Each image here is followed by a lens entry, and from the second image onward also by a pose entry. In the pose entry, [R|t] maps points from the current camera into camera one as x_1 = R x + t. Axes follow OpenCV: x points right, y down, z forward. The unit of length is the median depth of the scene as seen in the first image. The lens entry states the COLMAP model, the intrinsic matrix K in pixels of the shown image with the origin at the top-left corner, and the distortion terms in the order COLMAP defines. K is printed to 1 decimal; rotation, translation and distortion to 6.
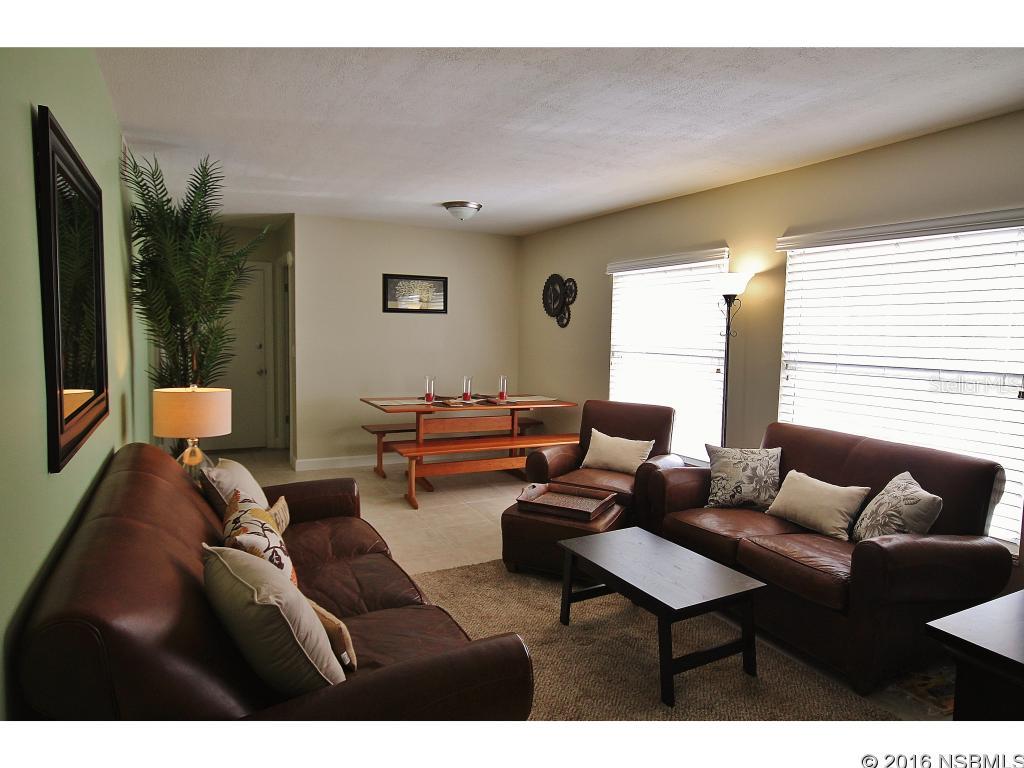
lens RADIAL K [[607.2, 0, 509.1], [0, 607.2, 378.8], [0, 0, 1]] dist [0.004777, 0.002242]
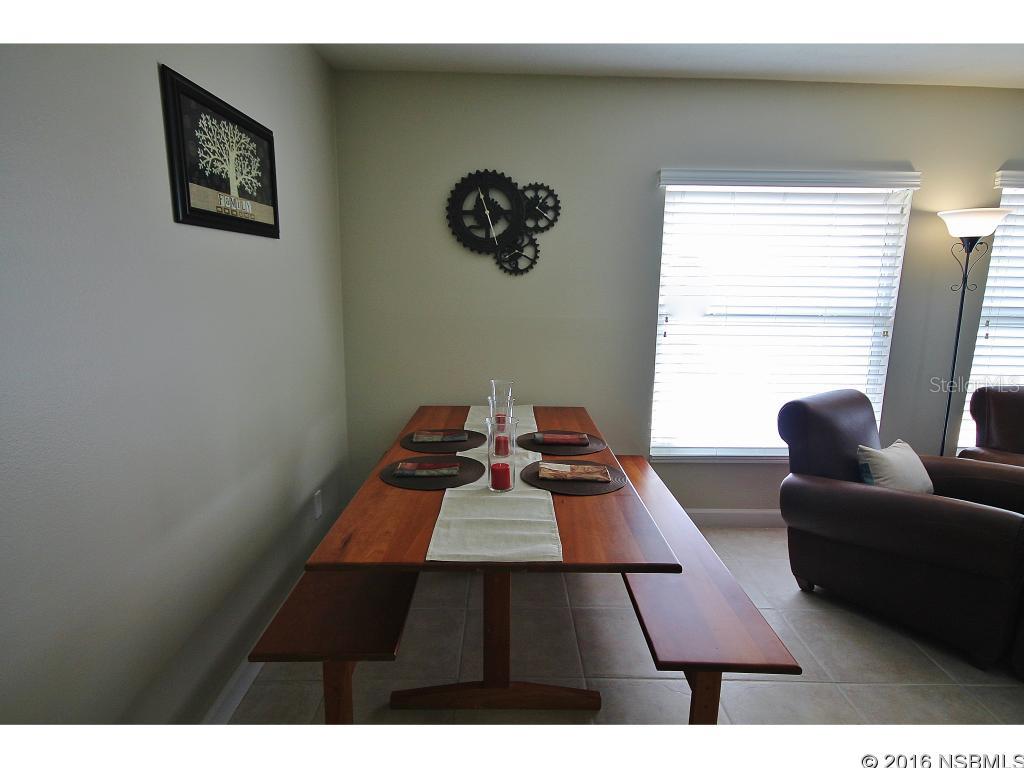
lens RADIAL K [[555.8, 0, 508.0], [0, 555.8, 381.9], [0, 0, 1]] dist [0.003008, 0.001153]
pose [[0.462923, -0.177520, 0.868441, -0.621293], [0.065895, 0.983922, 0.166001, -0.124258], [-0.883946, -0.019620, 0.467177, 1.303936]]
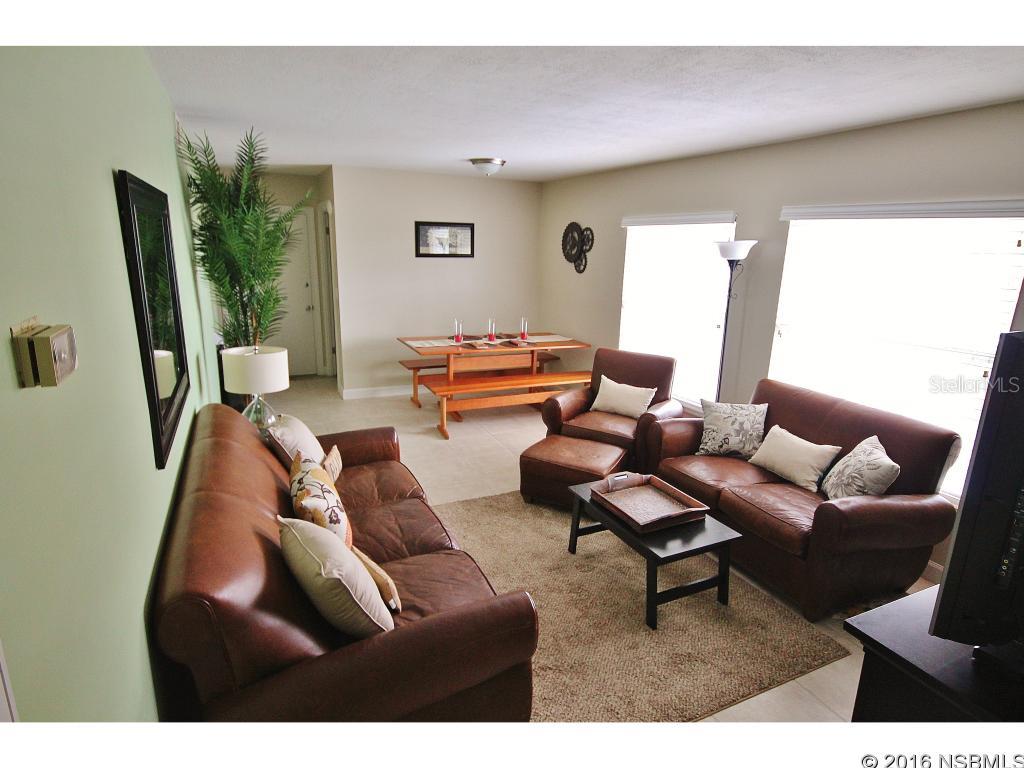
lens RADIAL K [[555.8, 0, 508.0], [0, 555.8, 381.9], [0, 0, 1]] dist [0.003008, 0.001153]
pose [[0.998990, 0.013119, -0.042978, 0.009091], [-0.005950, 0.986632, 0.162857, -0.091102], [0.044540, -0.162437, 0.985713, -0.032755]]
